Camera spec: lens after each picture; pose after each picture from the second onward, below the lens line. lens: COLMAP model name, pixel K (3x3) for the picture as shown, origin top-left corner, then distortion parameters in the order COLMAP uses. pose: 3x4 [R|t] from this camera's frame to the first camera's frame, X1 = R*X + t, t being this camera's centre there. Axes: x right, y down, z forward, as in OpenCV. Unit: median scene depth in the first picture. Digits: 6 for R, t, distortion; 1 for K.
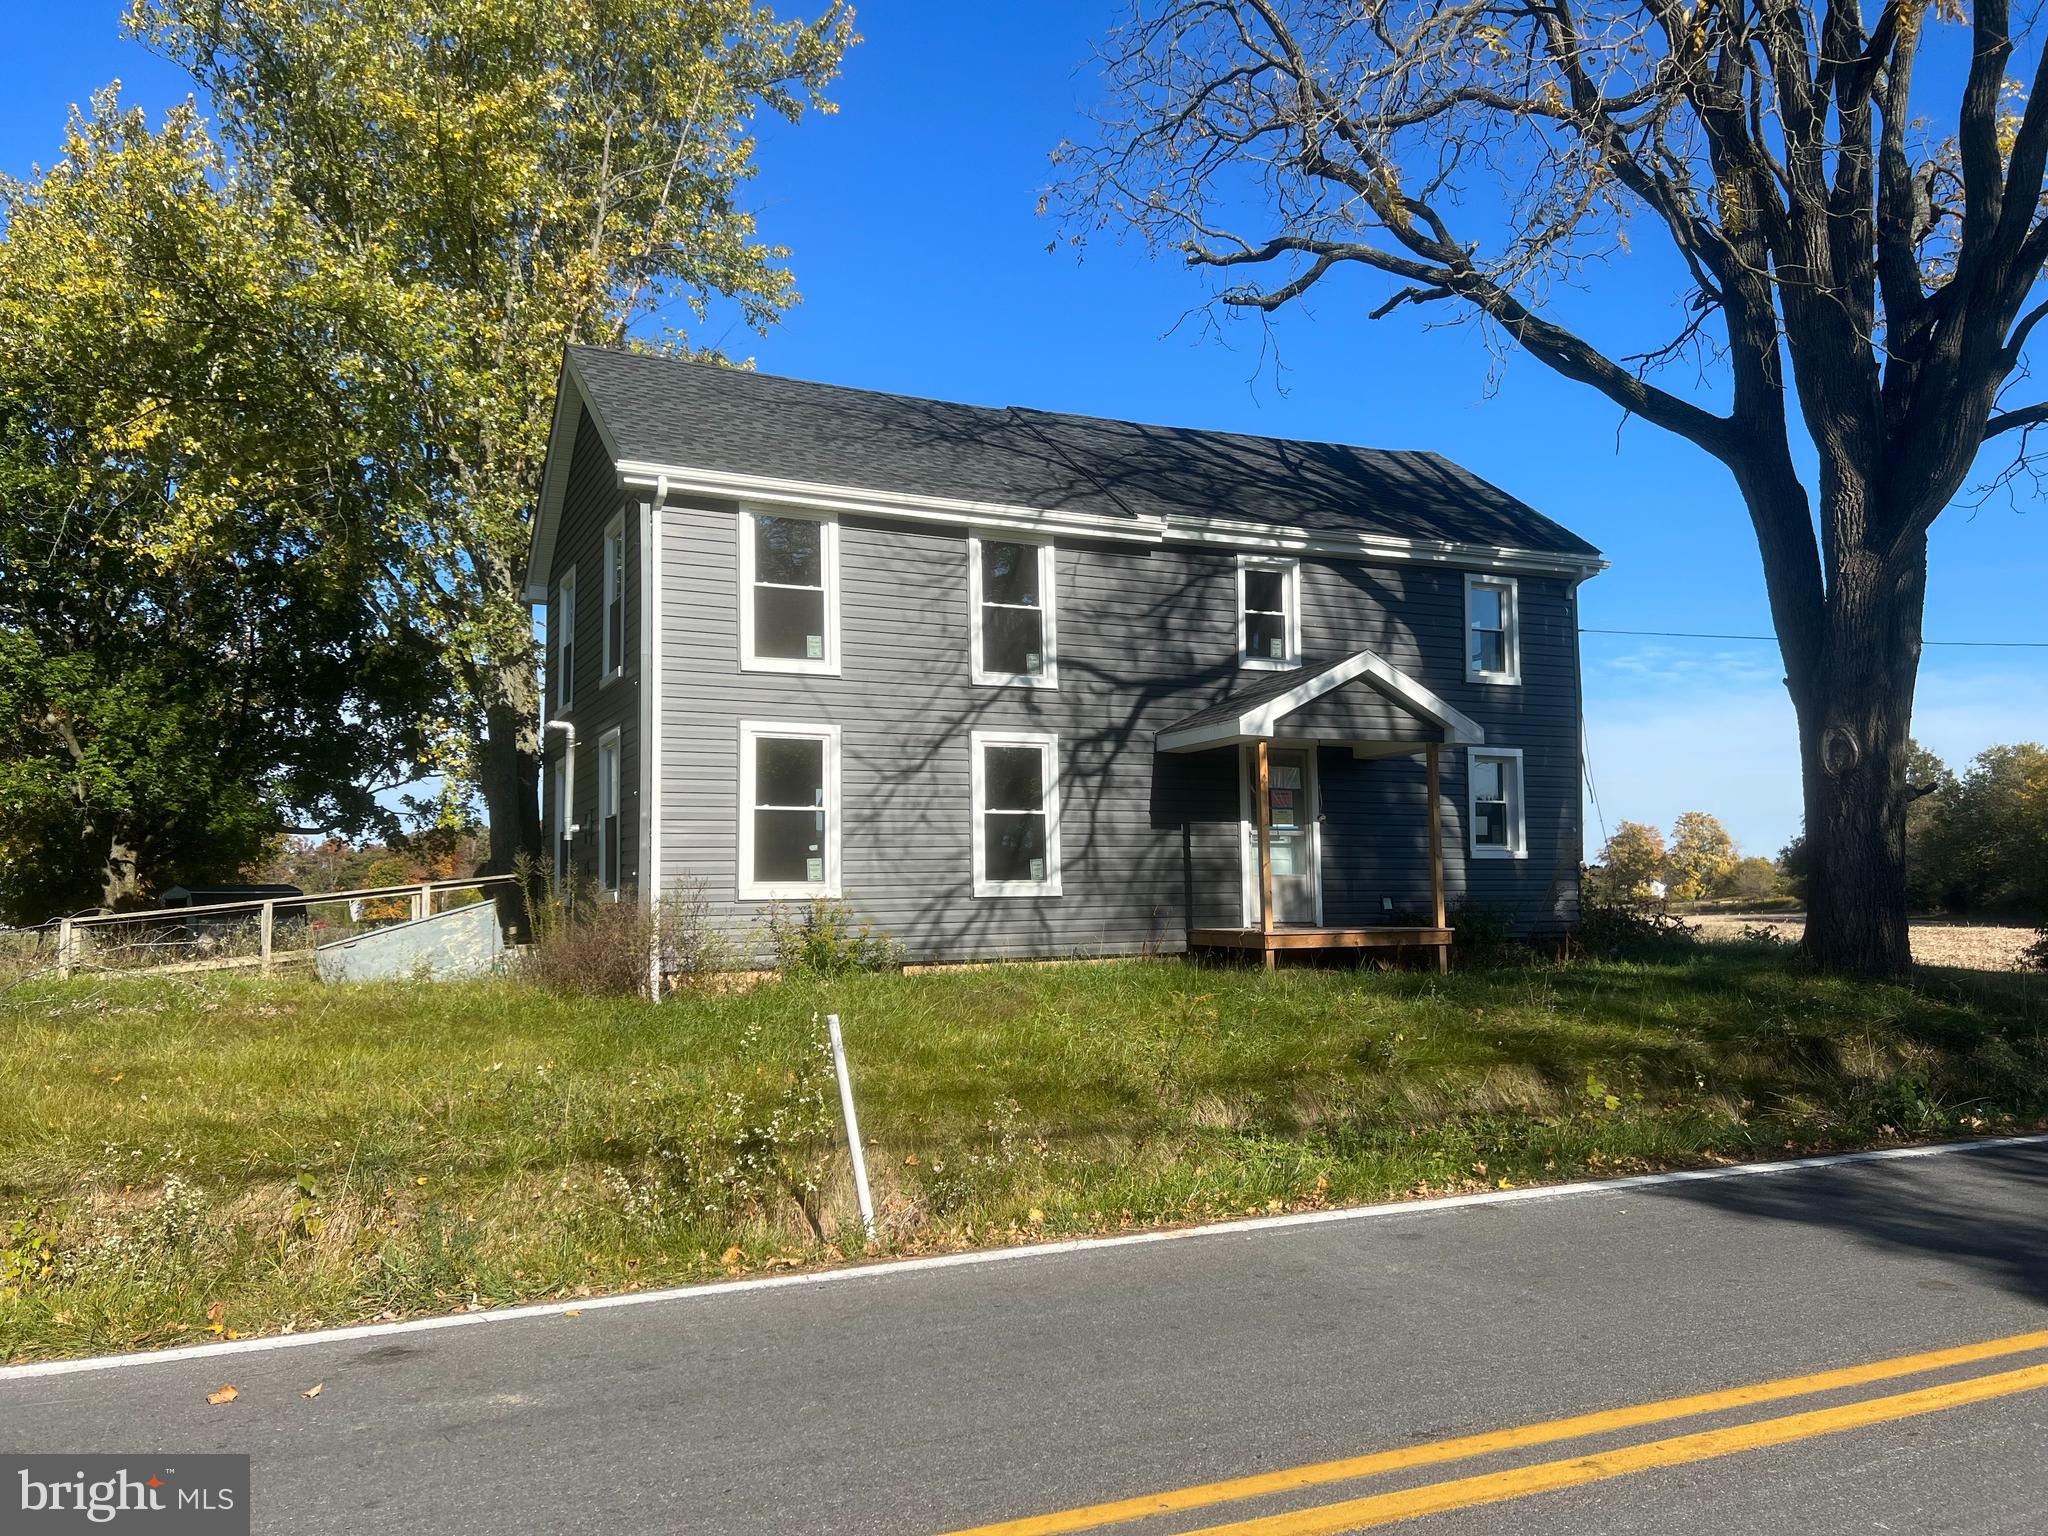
lens RADIAL K [[1524.8, 0, 1038.4], [0, 1524.8, 755.6], [0, 0, 1]] dist [0.049212, -0.051789]
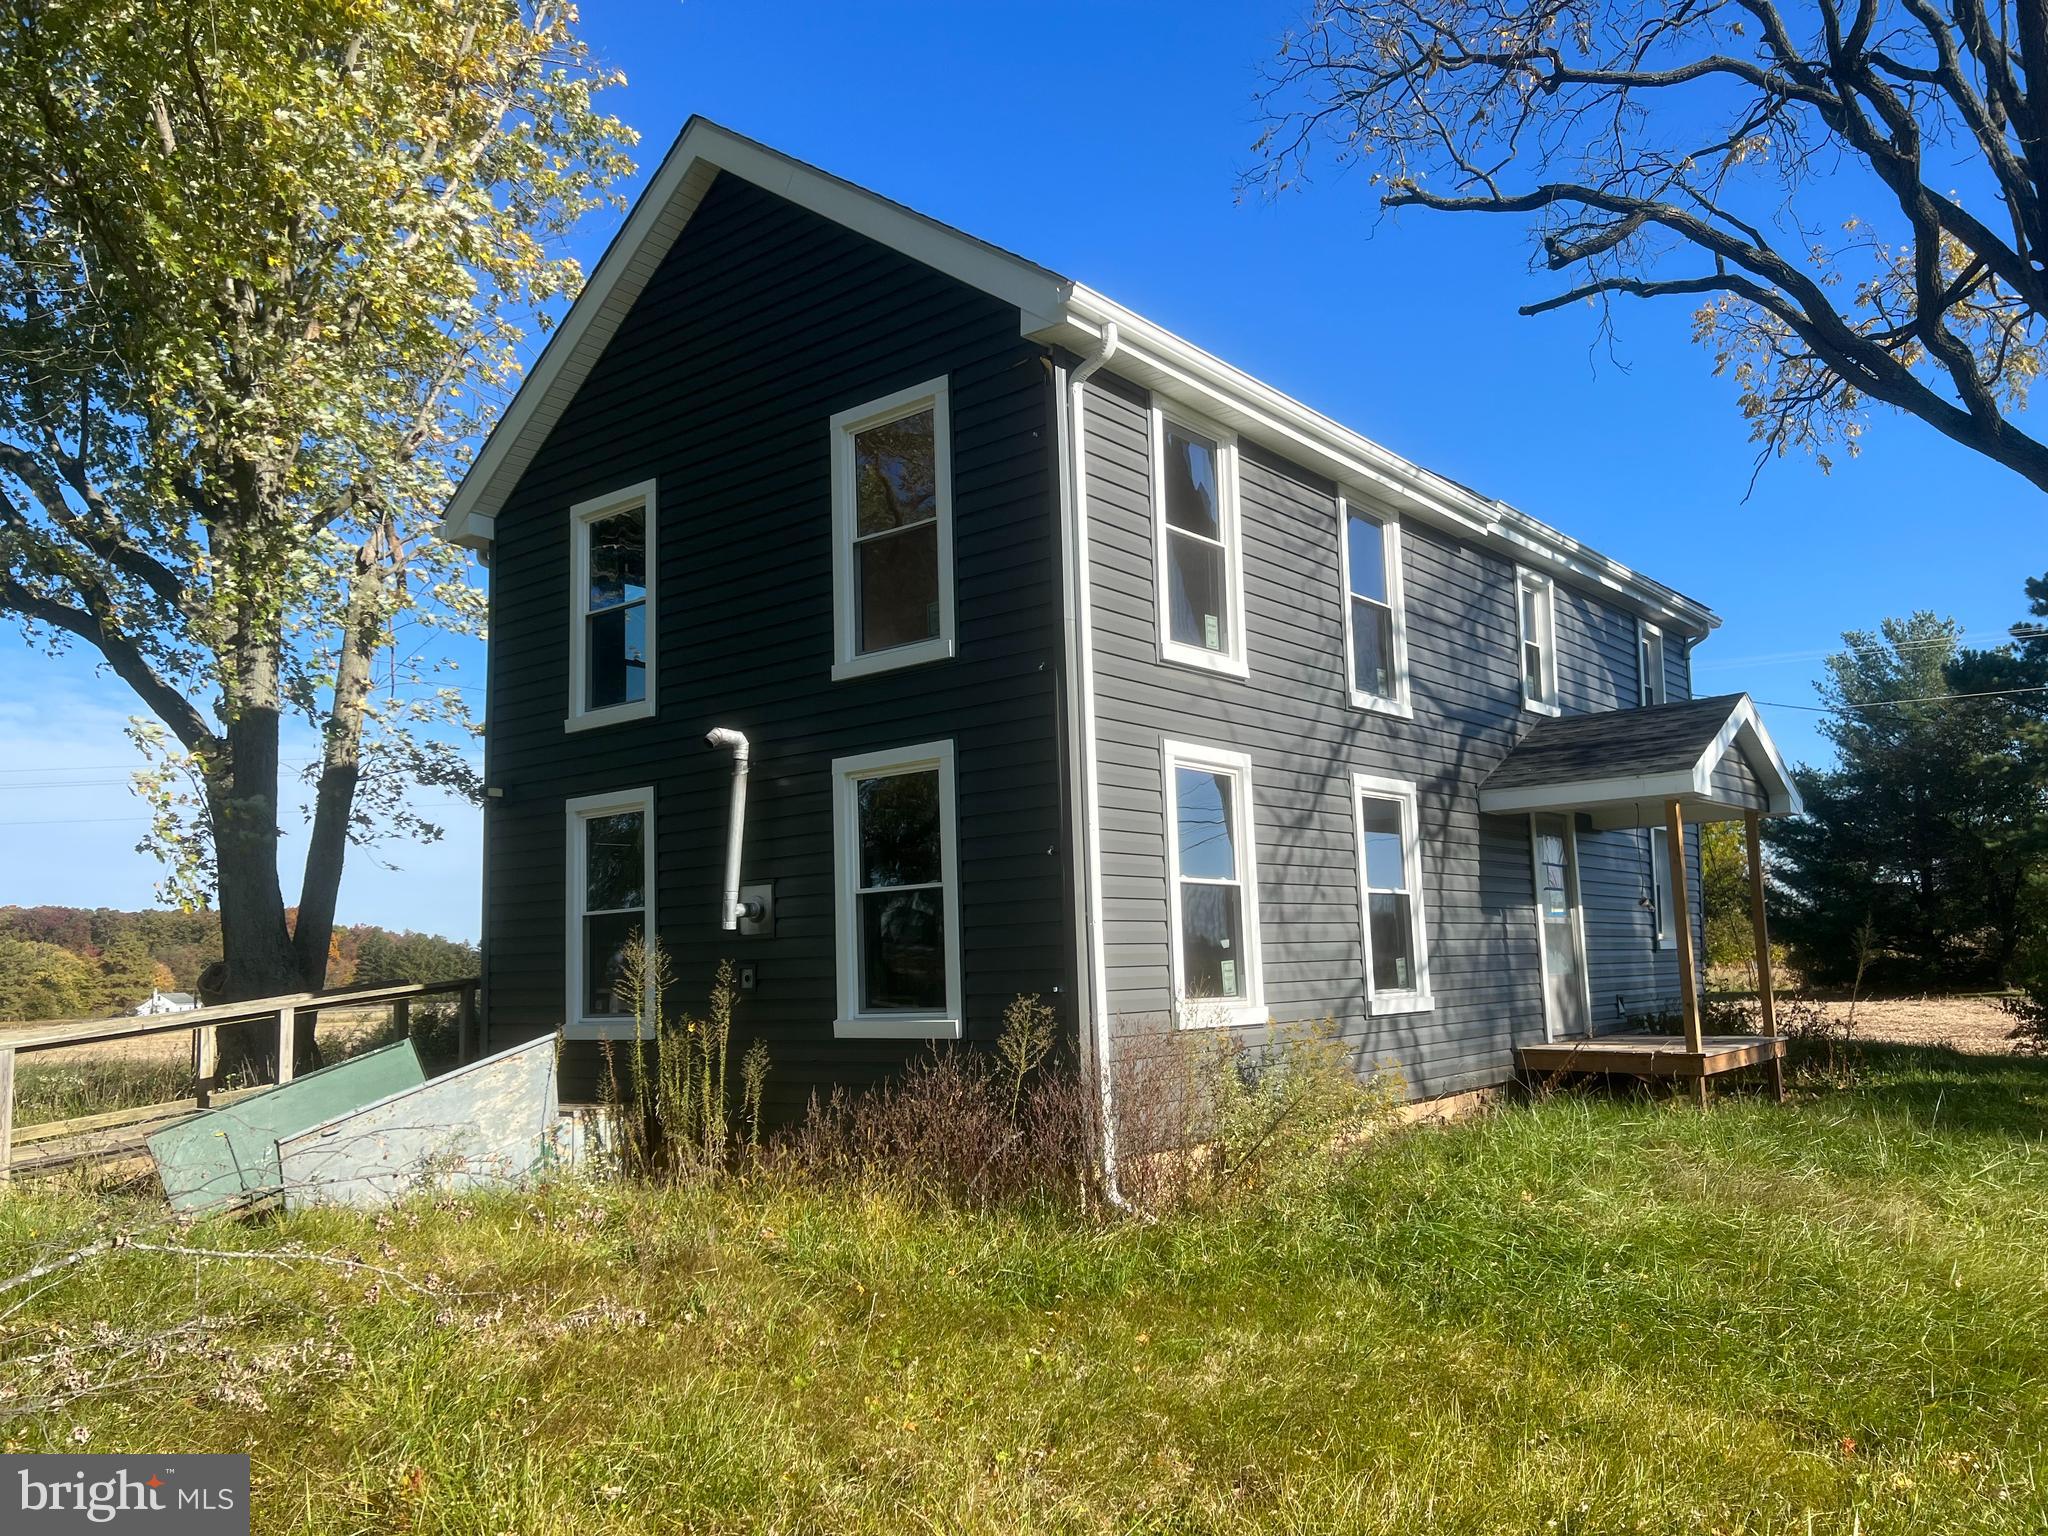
lens RADIAL K [[1524.8, 0, 1023.0], [0, 1524.8, 764.3], [0, 0, 1]] dist [0.049212, -0.051789]
pose [[0.911978, 0.042966, 0.407982, -0.455007], [-0.024647, 0.998442, -0.050055, 0.018159], [-0.409497, 0.035594, 0.911617, 0.417455]]
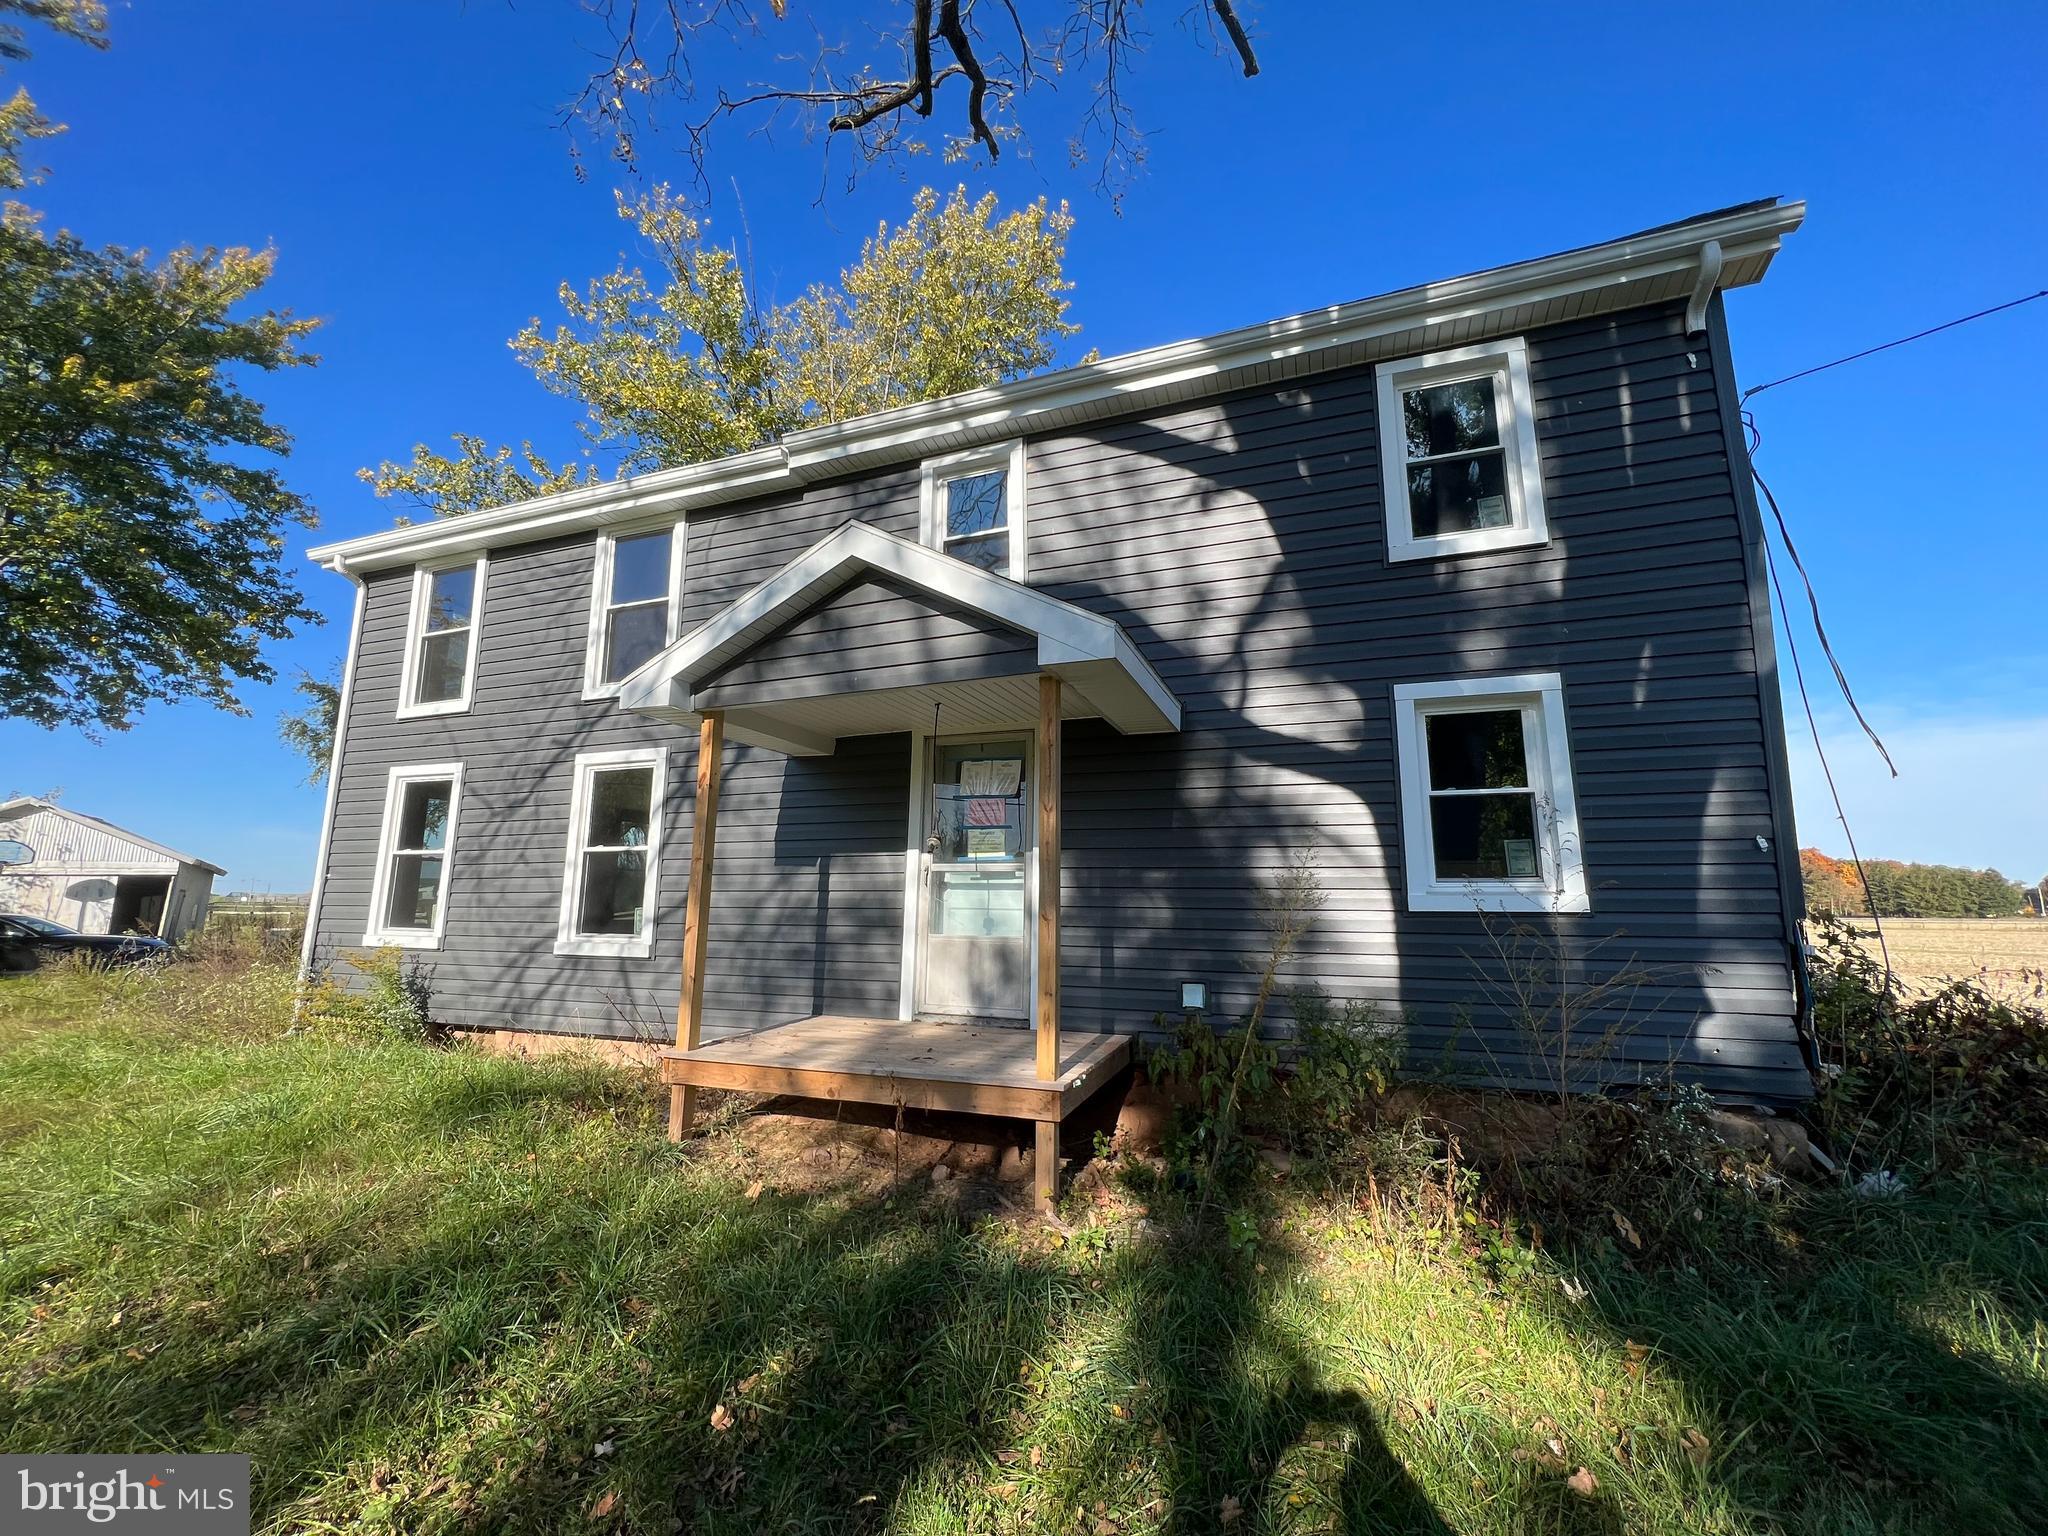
lens RADIAL K [[819.1, 0, 1027.7], [0, 819.1, 757.6], [0, 0, 1]] dist [-0.006844, 0.000330]
pose [[0.693381, -0.108812, -0.712308, 0.447225], [0.055962, 0.993679, -0.097319, 0.043228], [0.718395, 0.027617, 0.695087, 0.844119]]
